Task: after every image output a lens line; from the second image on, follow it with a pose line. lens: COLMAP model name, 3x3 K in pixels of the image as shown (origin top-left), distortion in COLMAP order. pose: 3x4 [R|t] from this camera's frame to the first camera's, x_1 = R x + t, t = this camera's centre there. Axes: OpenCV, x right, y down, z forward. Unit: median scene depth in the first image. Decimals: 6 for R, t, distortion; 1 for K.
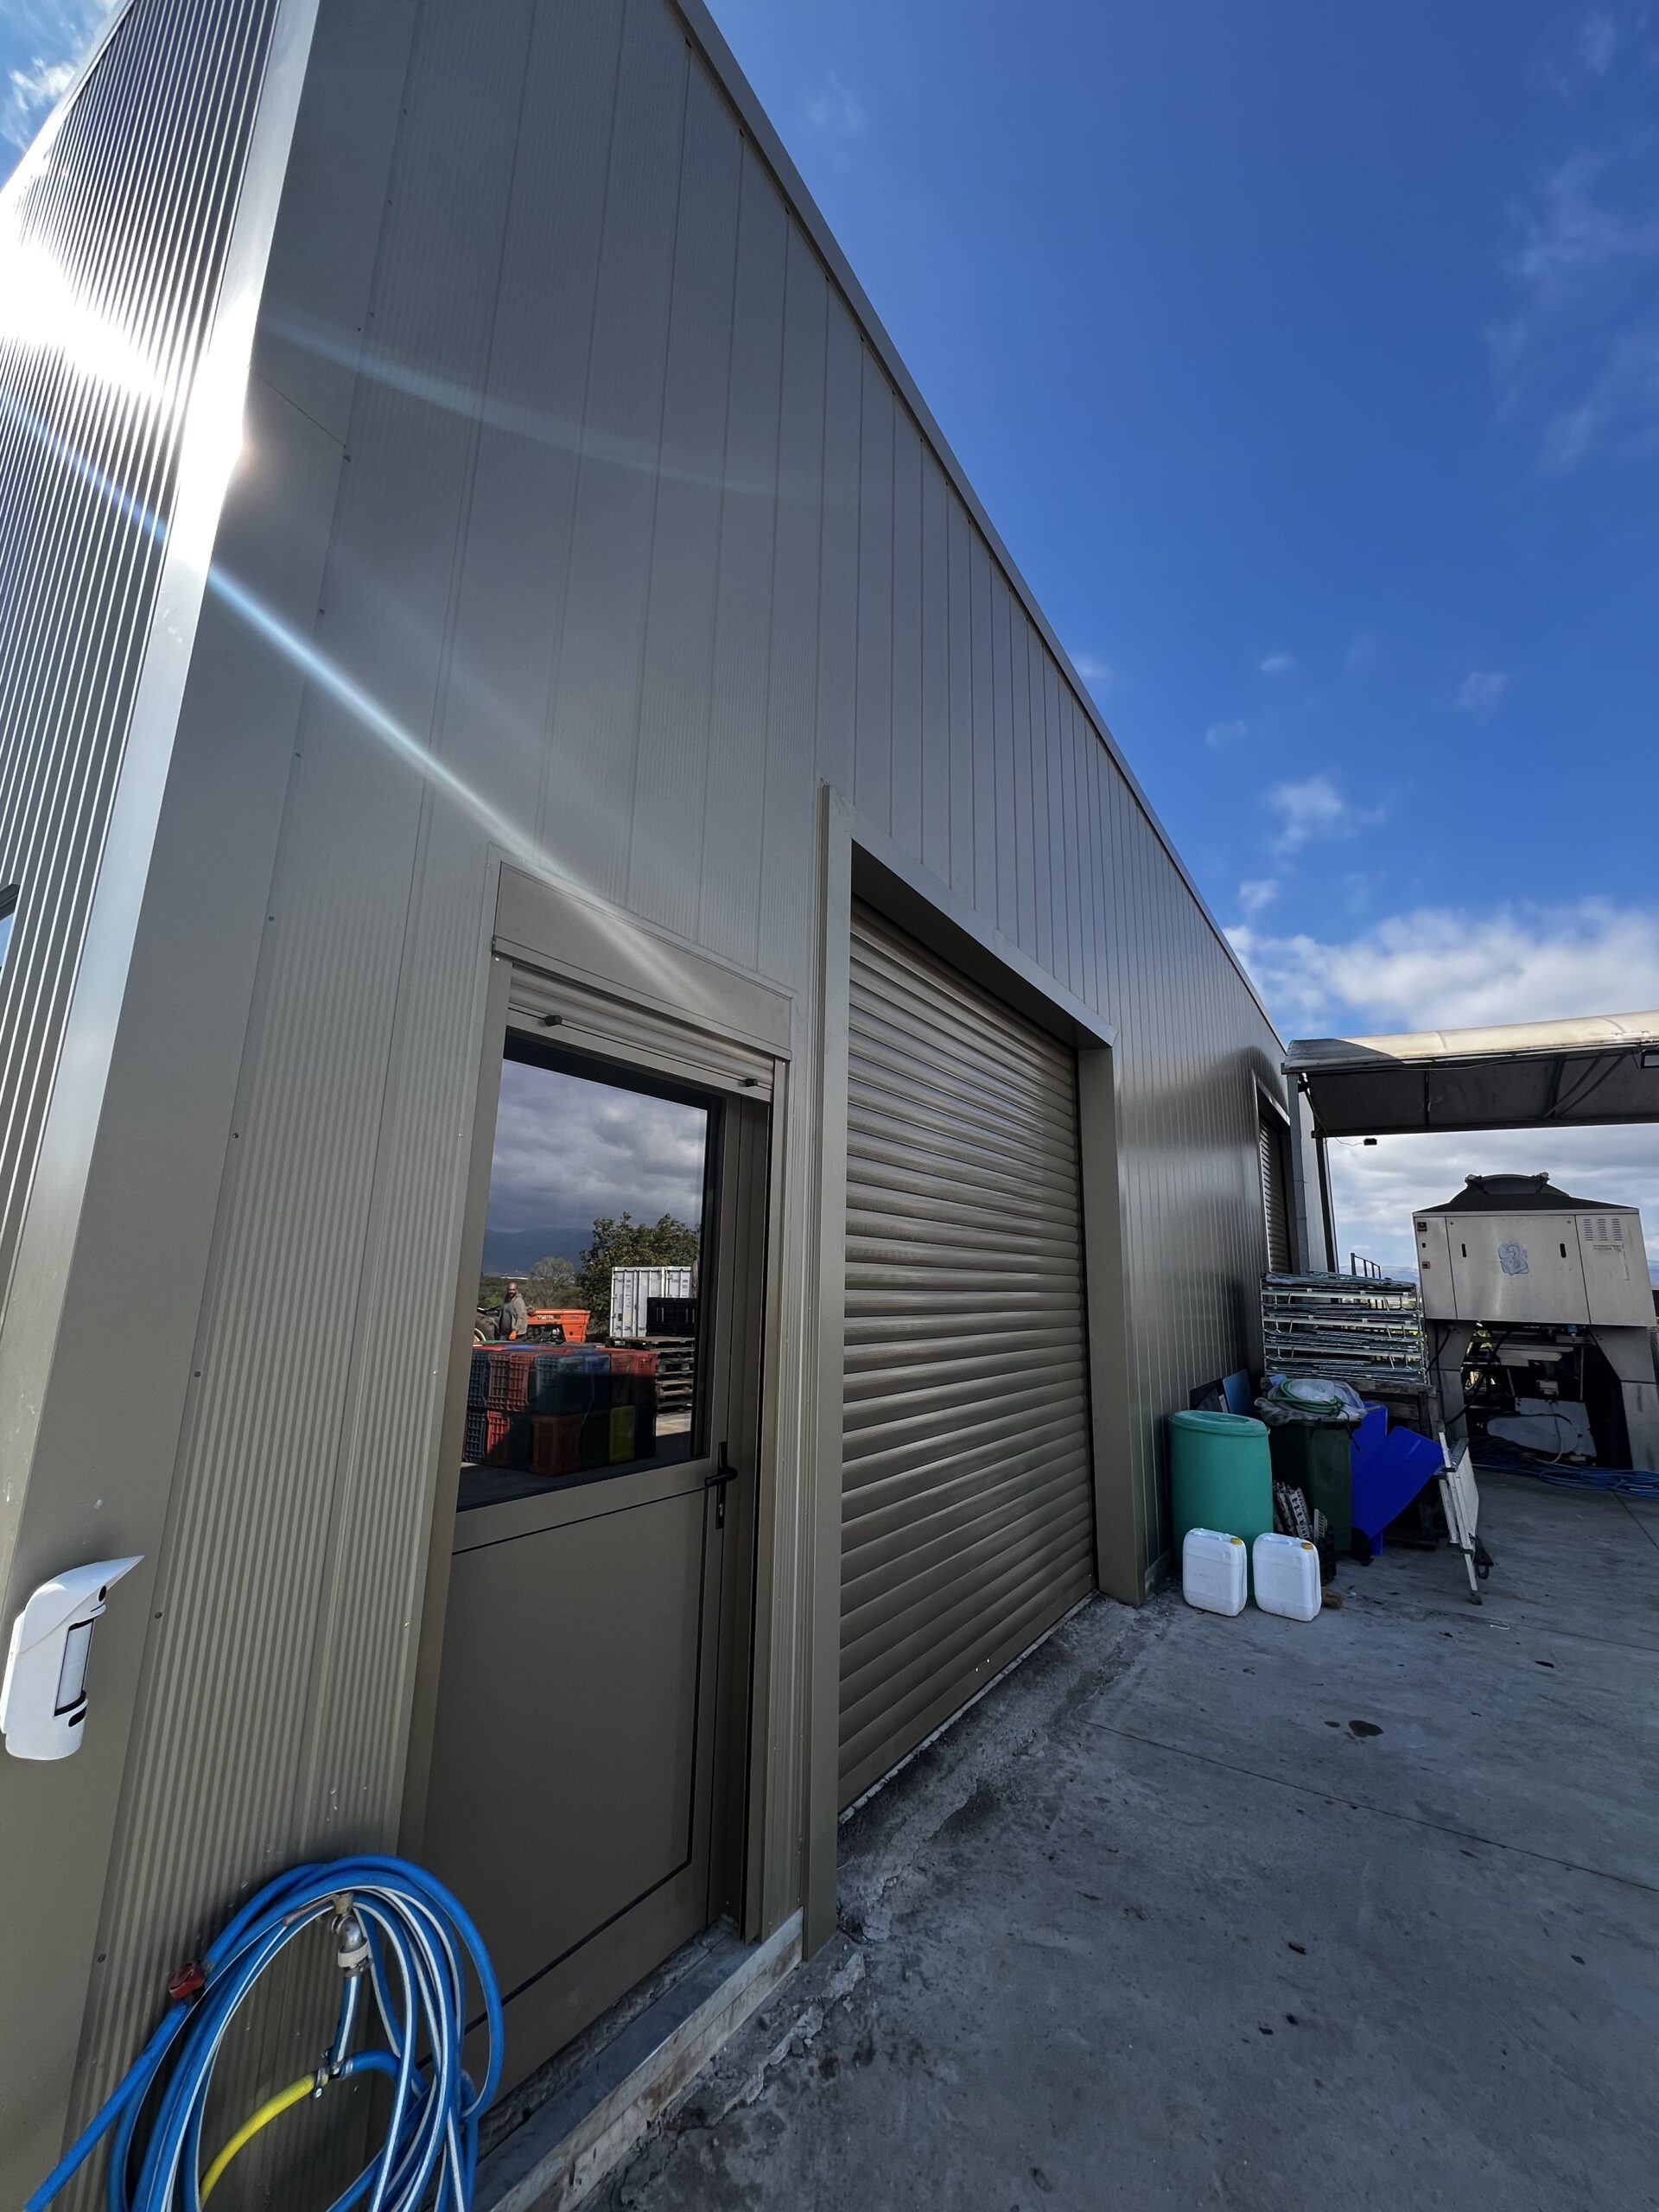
lens RADIAL K [[891.3, 0, 829.5], [0, 891.3, 1106.0], [0, 0, 1]] dist [0.000410, 0.000032]
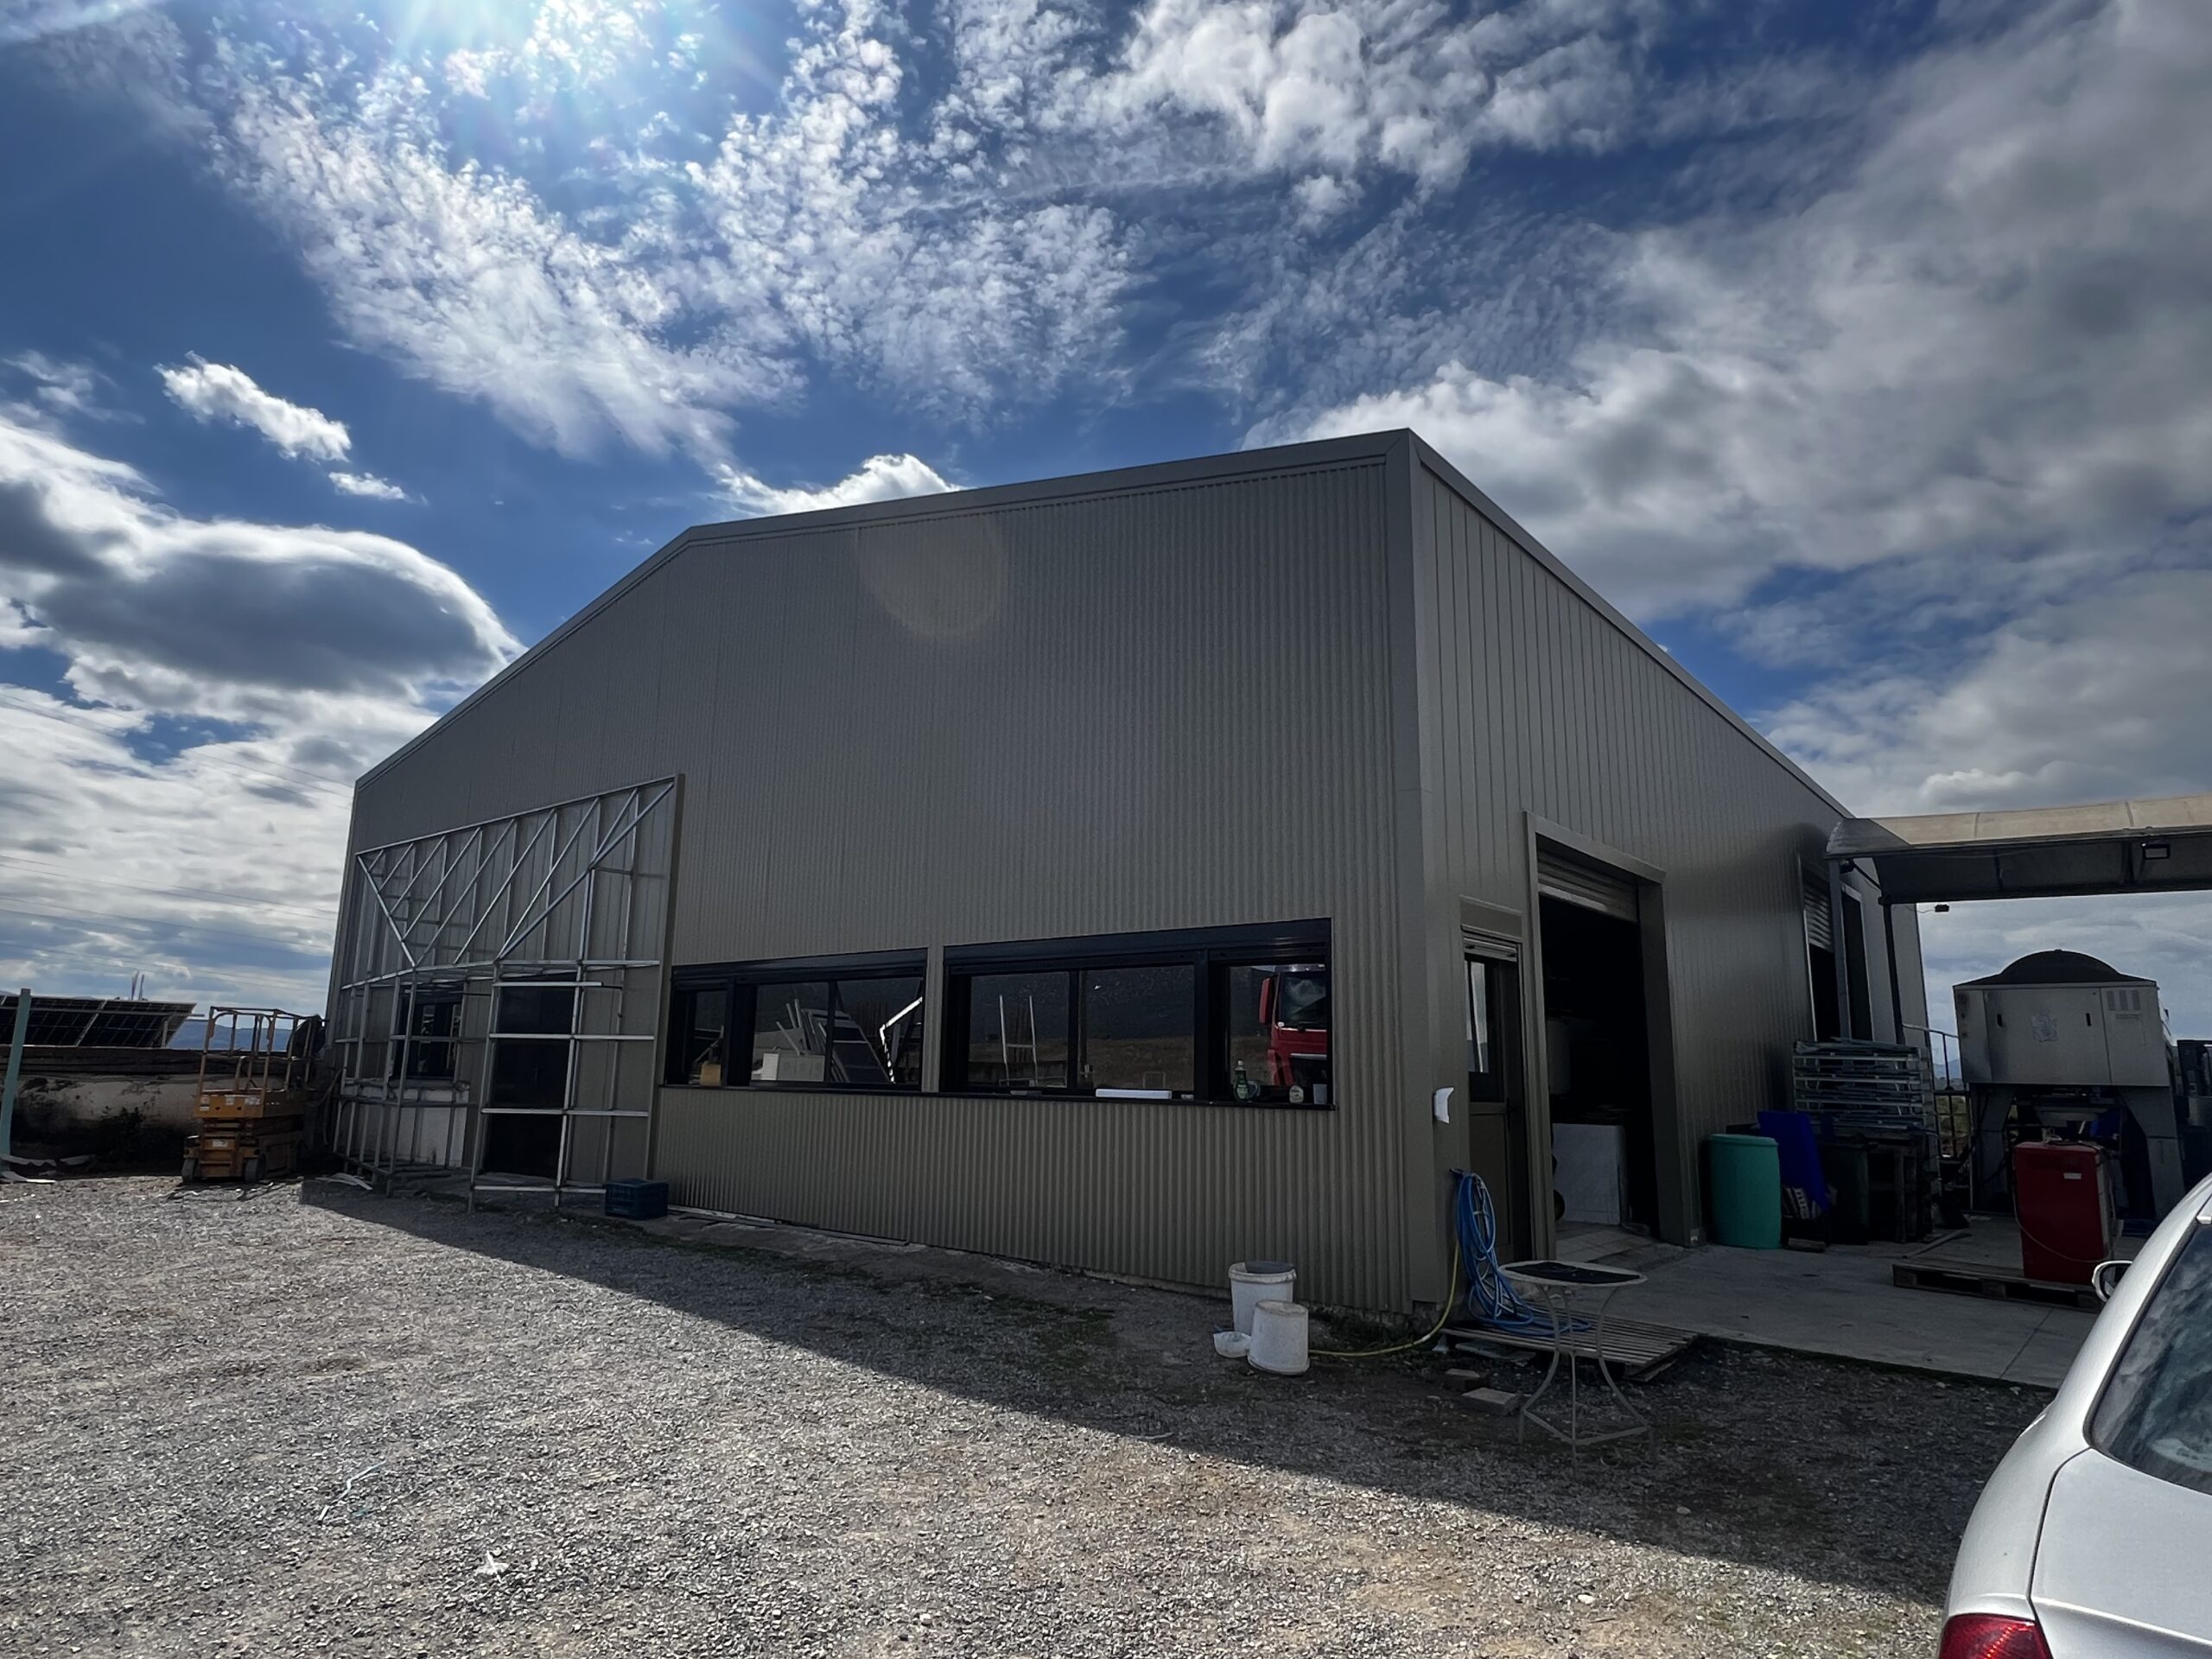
lens RADIAL K [[1257.3, 0, 1106.0], [0, 1257.3, 829.5], [0, 0, 1]] dist [0.002176, -0.017664]
pose [[0.992342, -0.010540, -0.123068, -0.185290], [0.013527, 0.999633, 0.023460, -0.114428], [0.122776, -0.024945, 0.992121, -0.624157]]
